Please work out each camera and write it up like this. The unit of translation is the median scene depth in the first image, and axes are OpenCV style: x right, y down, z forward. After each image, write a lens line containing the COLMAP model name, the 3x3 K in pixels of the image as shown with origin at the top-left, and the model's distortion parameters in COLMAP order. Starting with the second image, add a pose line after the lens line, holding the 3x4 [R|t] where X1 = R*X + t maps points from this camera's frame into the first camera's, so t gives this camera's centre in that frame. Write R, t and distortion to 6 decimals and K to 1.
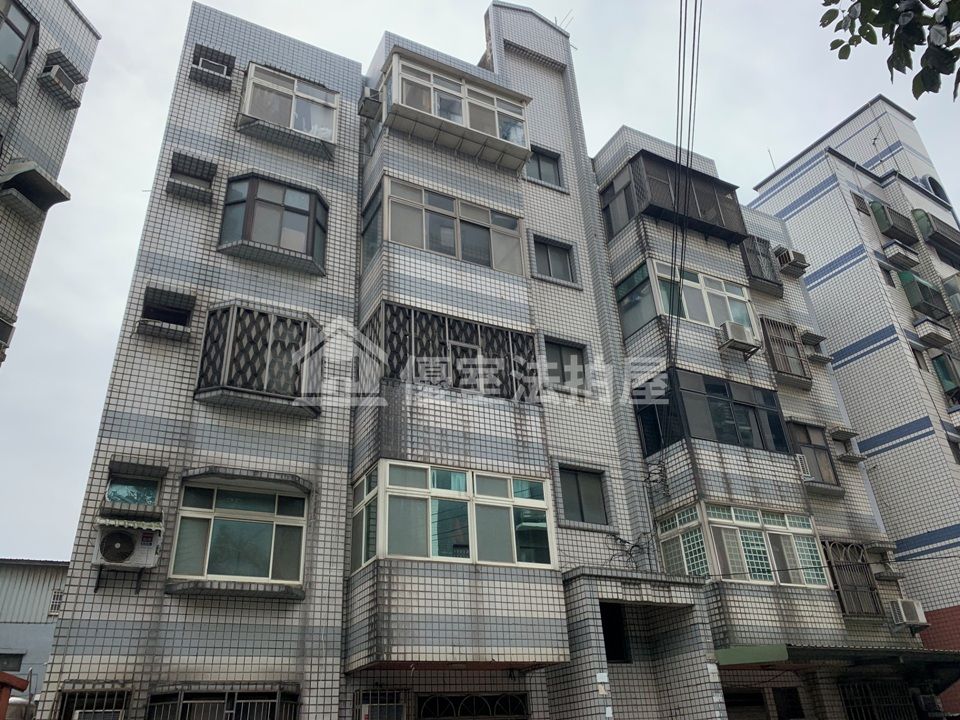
lens RADIAL K [[737.4, 0, 486.5], [0, 737.4, 362.0], [0, 0, 1]] dist [-0.001652, -0.004497]
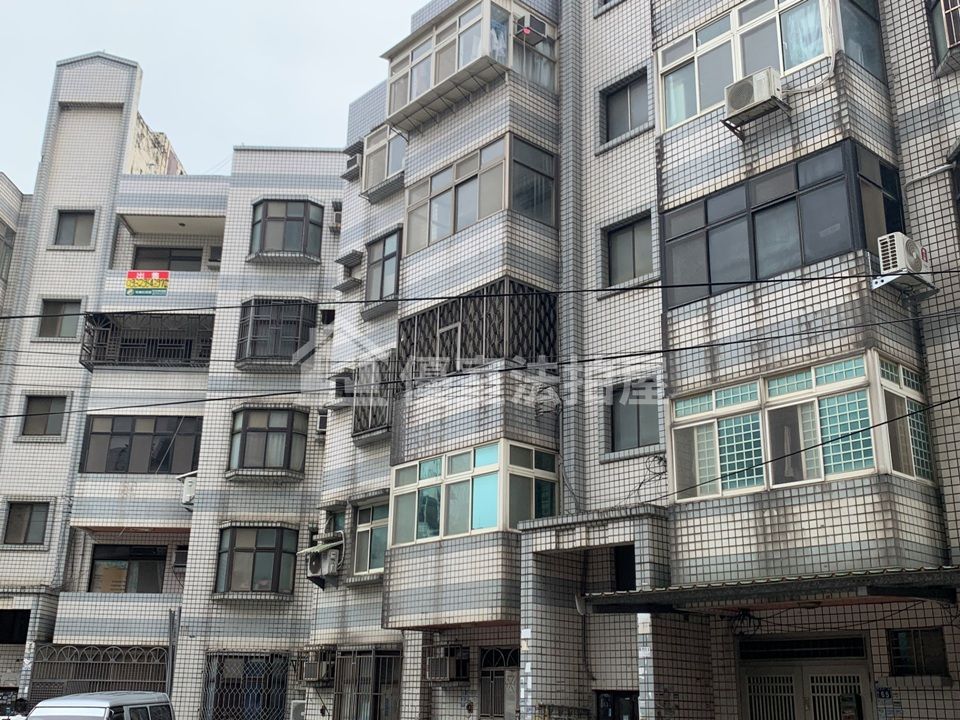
lens RADIAL K [[1013.7, 0, 501.6], [0, 1013.7, 362.2], [0, 0, 1]] dist [0.062645, 0.000000]
pose [[0.265607, -0.248059, -0.931622, 1.246968], [0.439489, 0.891237, -0.112007, 0.202715], [0.858081, -0.379688, 0.345738, 0.532110]]
